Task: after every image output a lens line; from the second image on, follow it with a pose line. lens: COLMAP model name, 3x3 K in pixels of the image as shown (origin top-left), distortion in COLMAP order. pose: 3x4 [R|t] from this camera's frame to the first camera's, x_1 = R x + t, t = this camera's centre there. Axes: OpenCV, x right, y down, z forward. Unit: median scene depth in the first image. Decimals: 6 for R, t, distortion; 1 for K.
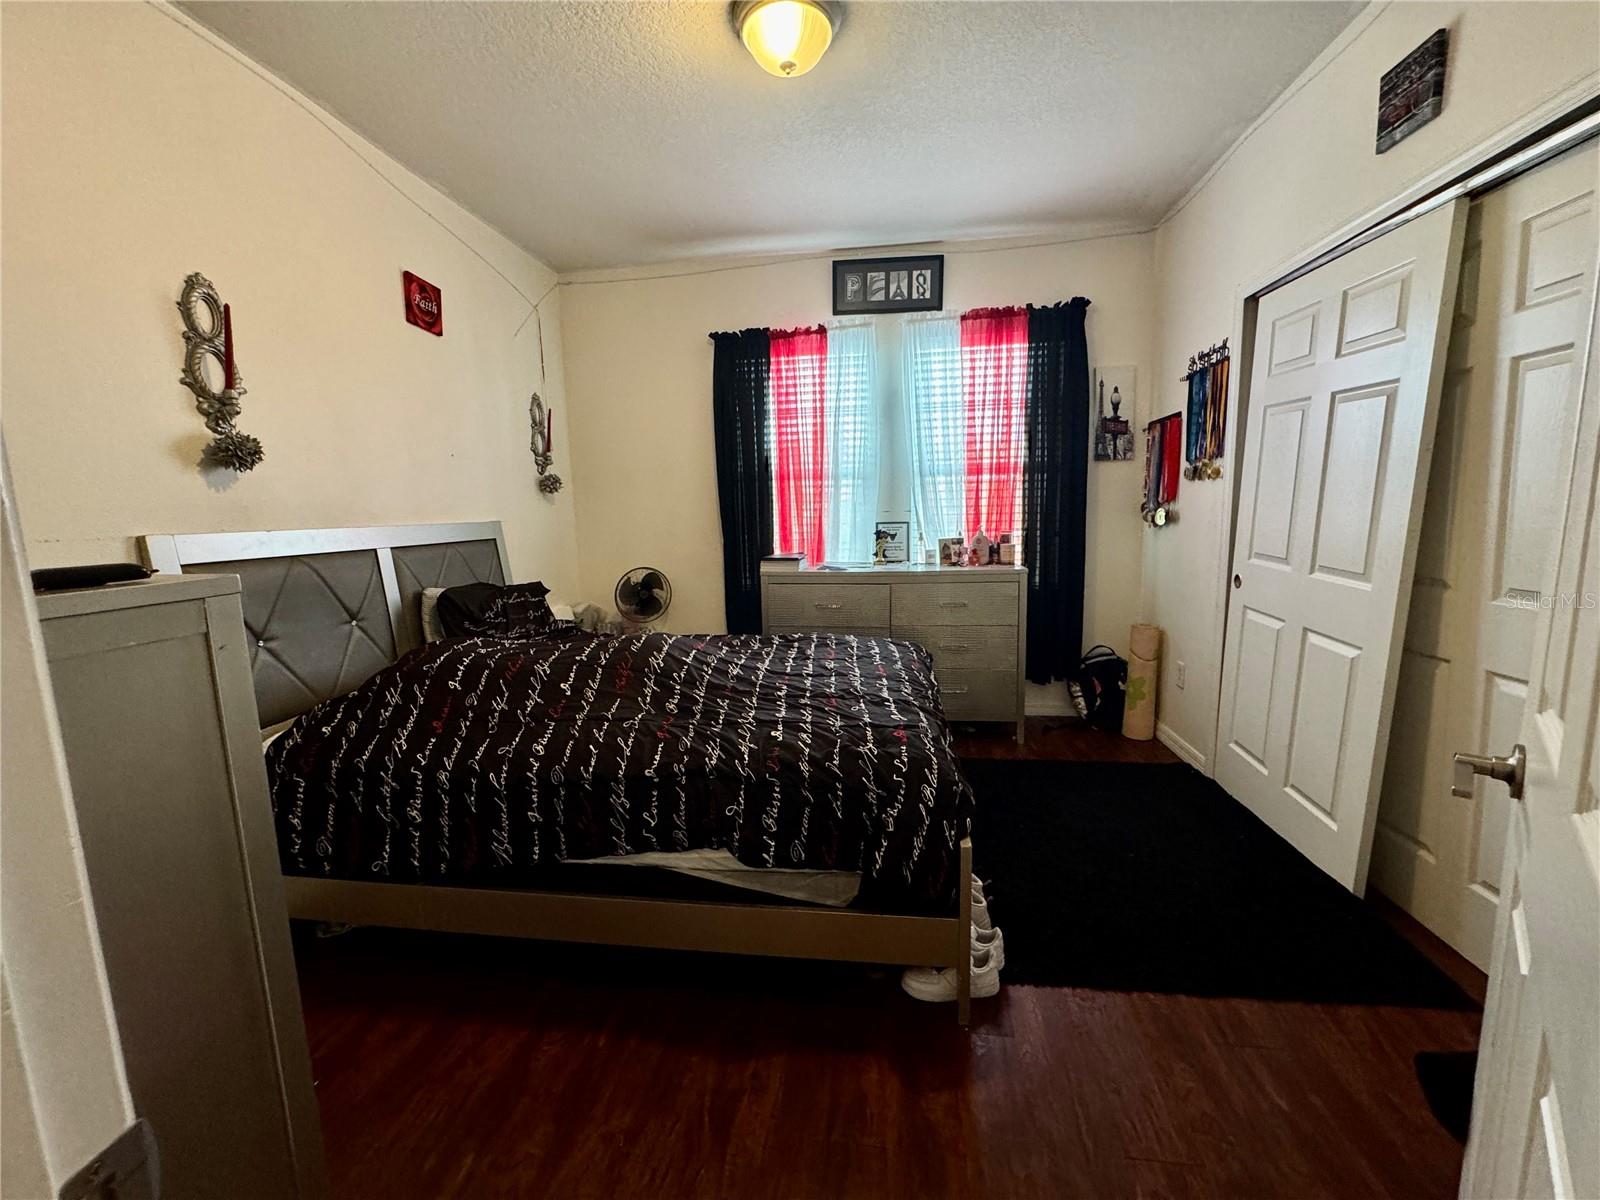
lens RADIAL K [[651.1, 0, 800.9], [0, 651.1, 594.8], [0, 0, 1]] dist [-0.002709, -0.000596]
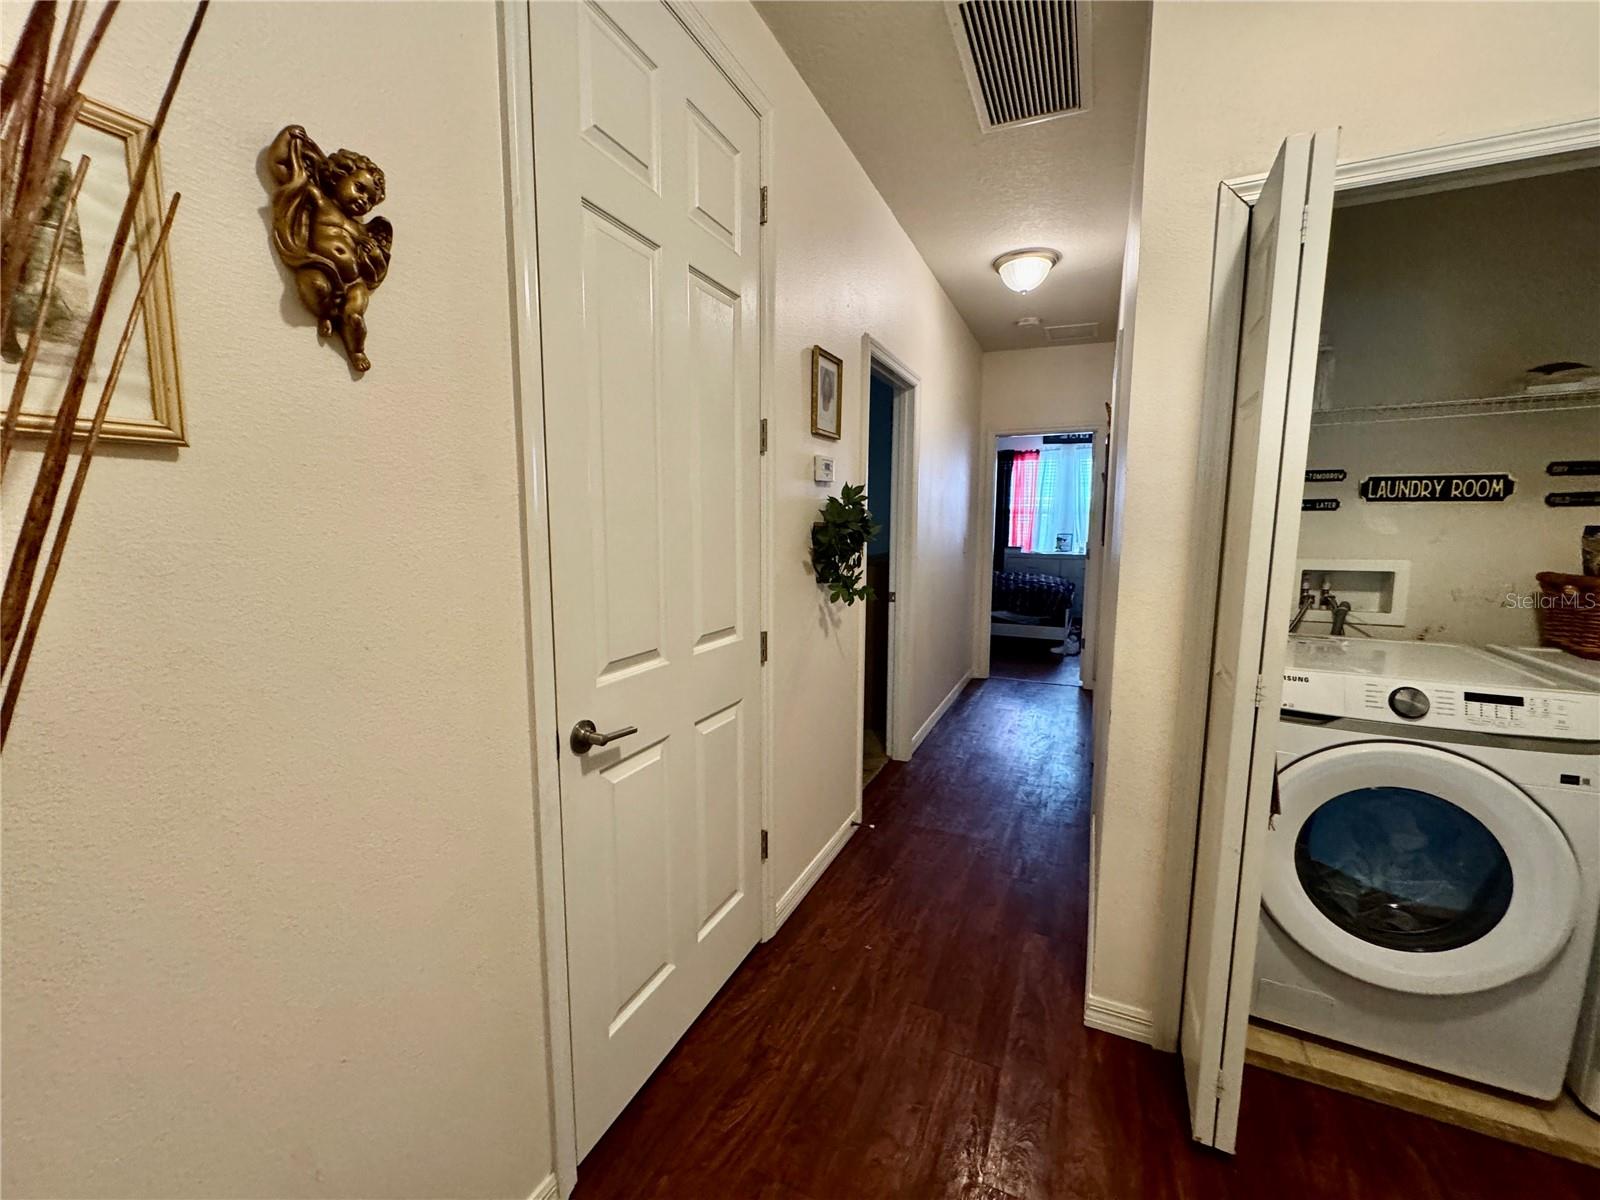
lens RADIAL K [[651.1, 0, 802.5], [0, 651.1, 592.4], [0, 0, 1]] dist [-0.002709, -0.000596]
pose [[0.959340, 0.060898, -0.275605, -0.103657], [-0.066796, 0.997694, -0.012053, 0.186463], [0.274235, 0.029972, 0.961196, -1.466727]]
